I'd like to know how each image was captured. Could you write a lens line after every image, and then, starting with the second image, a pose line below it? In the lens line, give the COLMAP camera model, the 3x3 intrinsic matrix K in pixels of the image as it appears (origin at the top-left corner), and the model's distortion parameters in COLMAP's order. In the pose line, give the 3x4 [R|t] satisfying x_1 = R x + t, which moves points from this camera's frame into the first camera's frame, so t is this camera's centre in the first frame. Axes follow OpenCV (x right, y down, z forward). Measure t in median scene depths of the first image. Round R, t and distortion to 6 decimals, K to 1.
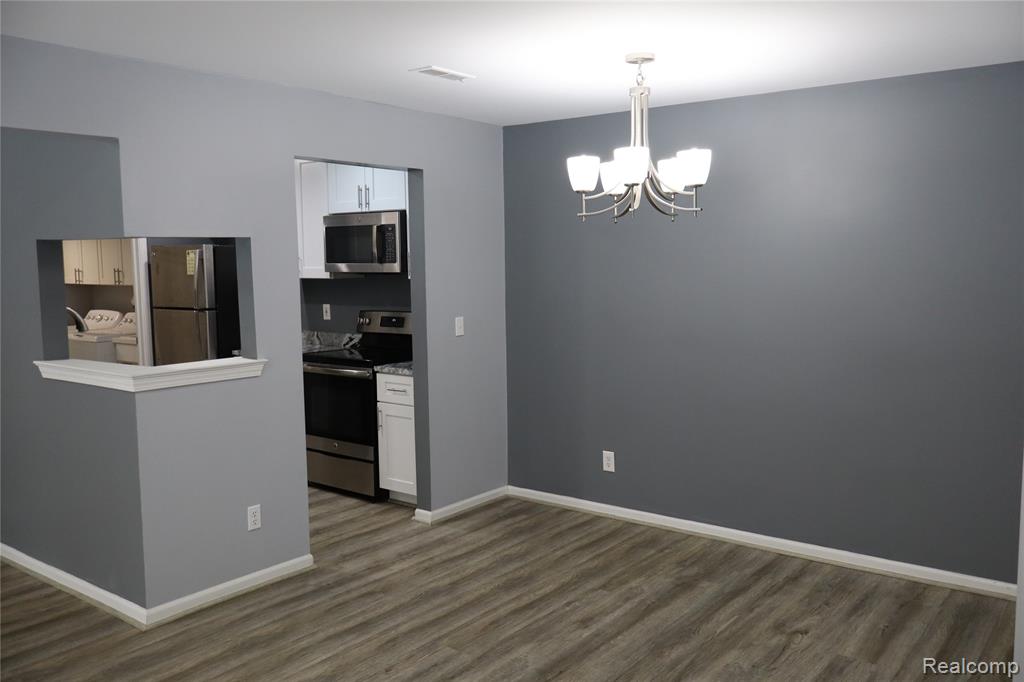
lens RADIAL K [[861.9, 0, 519.5], [0, 861.9, 330.7], [0, 0, 1]] dist [0.004495, 0.002456]
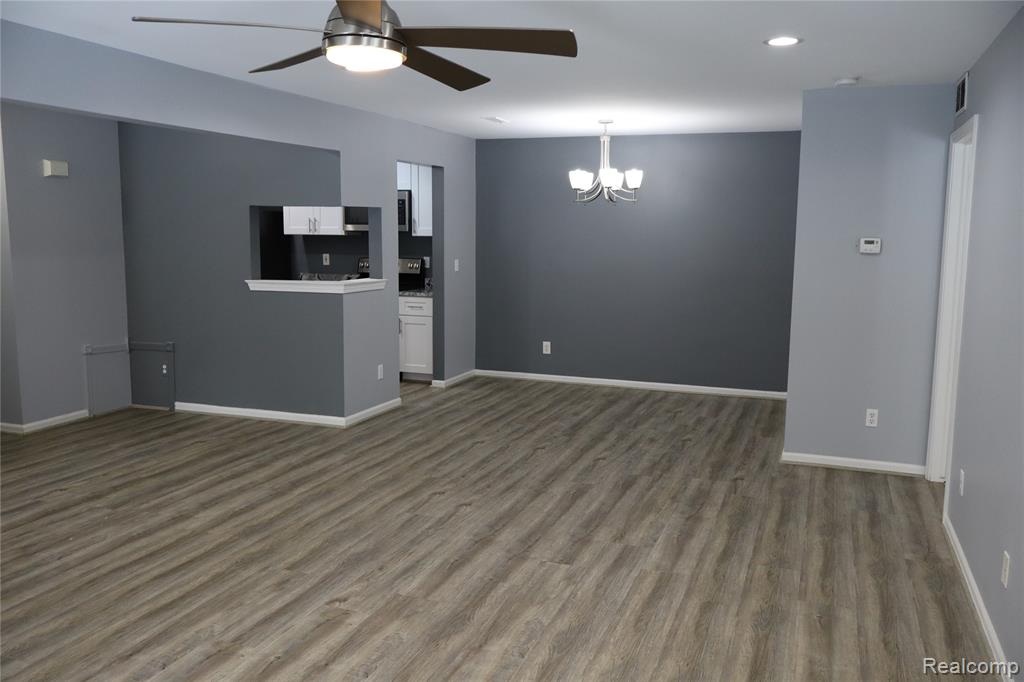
lens RADIAL K [[861.9, 0, 509.1], [0, 861.9, 342.1], [0, 0, 1]] dist [0.004495, 0.002456]
pose [[0.956482, -0.017506, 0.291265, -0.506332], [0.003973, 0.998888, 0.046988, 0.069942], [-0.291764, -0.043786, 0.955488, -0.637939]]
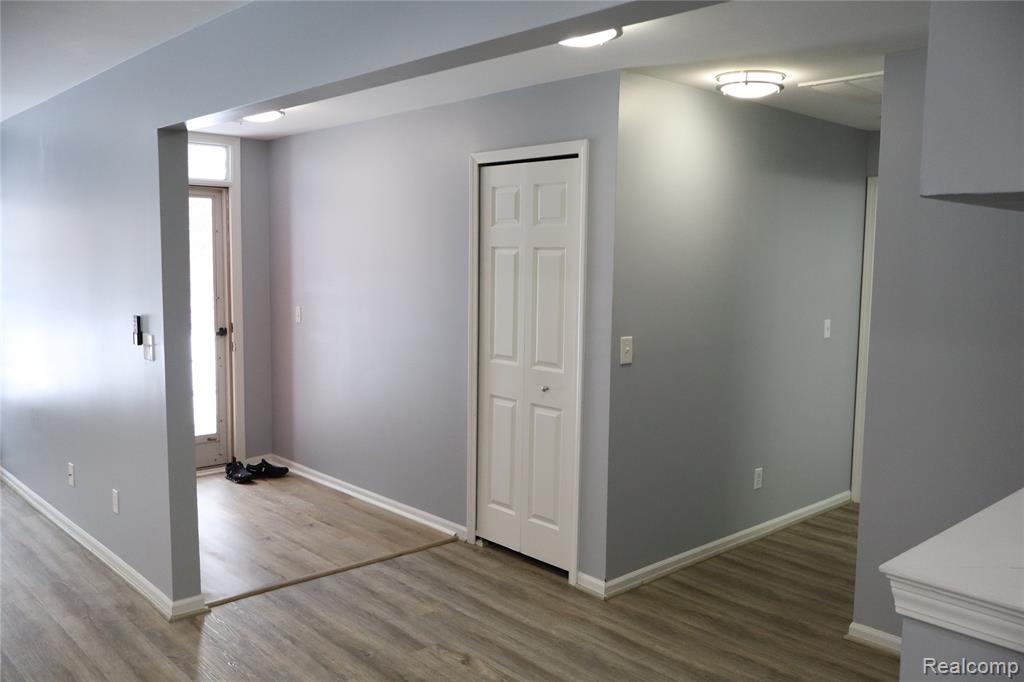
lens RADIAL K [[861.9, 0, 504.8], [0, 861.9, 337.5], [0, 0, 1]] dist [0.004495, 0.002456]
pose [[-0.174025, 0.108644, -0.978730, -0.049022], [-0.101284, 0.986649, 0.127532, -0.062270], [0.979519, 0.121323, -0.160698, 0.694603]]
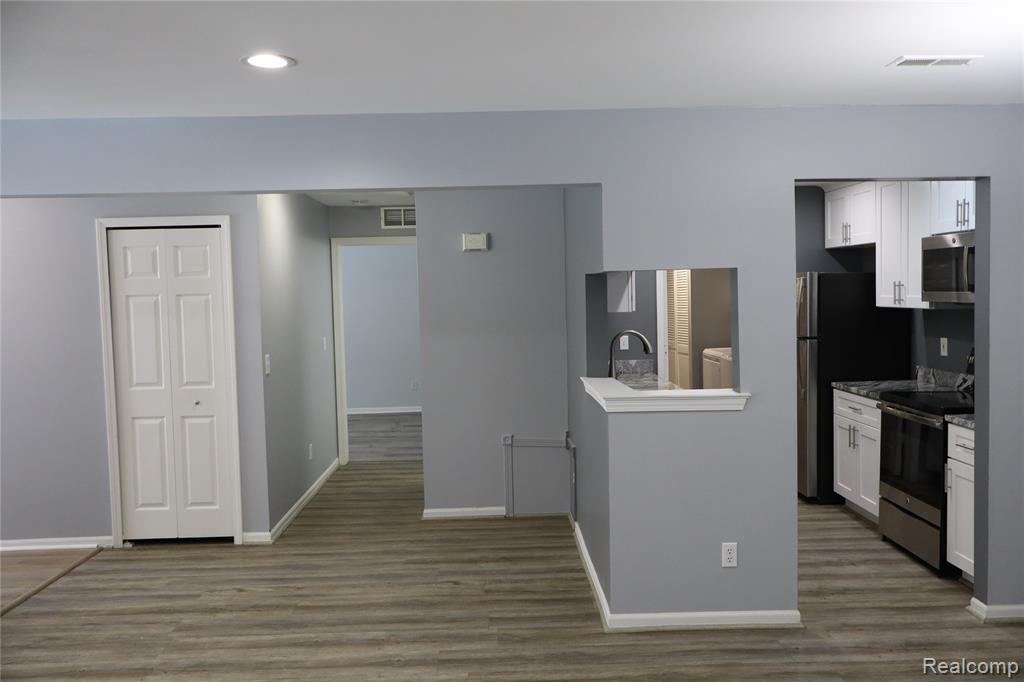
lens RADIAL K [[861.9, 0, 514.5], [0, 861.9, 335.8], [0, 0, 1]] dist [0.004495, 0.002456]
pose [[0.630670, 0.042873, -0.774866, 0.254616], [-0.057149, 0.998328, 0.008723, -0.022467], [0.773944, 0.038781, 0.632065, 0.167948]]
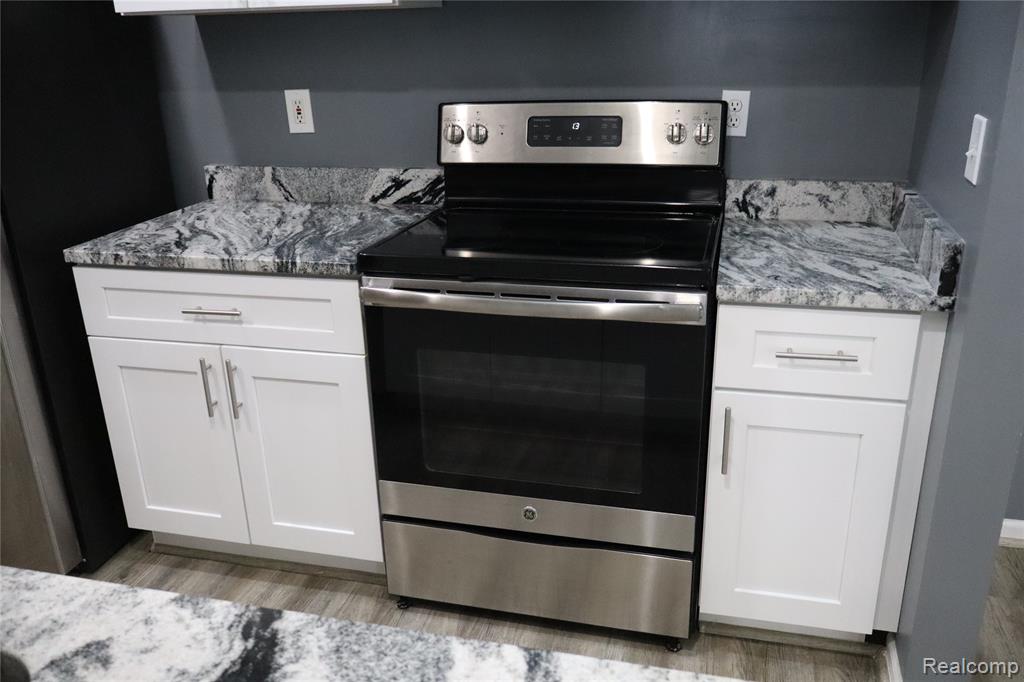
lens RADIAL K [[861.9, 0, 506.8], [0, 861.9, 336.8], [0, 0, 1]] dist [0.004495, 0.002456]
pose [[0.918741, -0.144082, 0.367634, -0.421284], [0.046481, 0.964039, 0.261664, -0.030429], [-0.392115, -0.223313, 0.892400, 0.886809]]
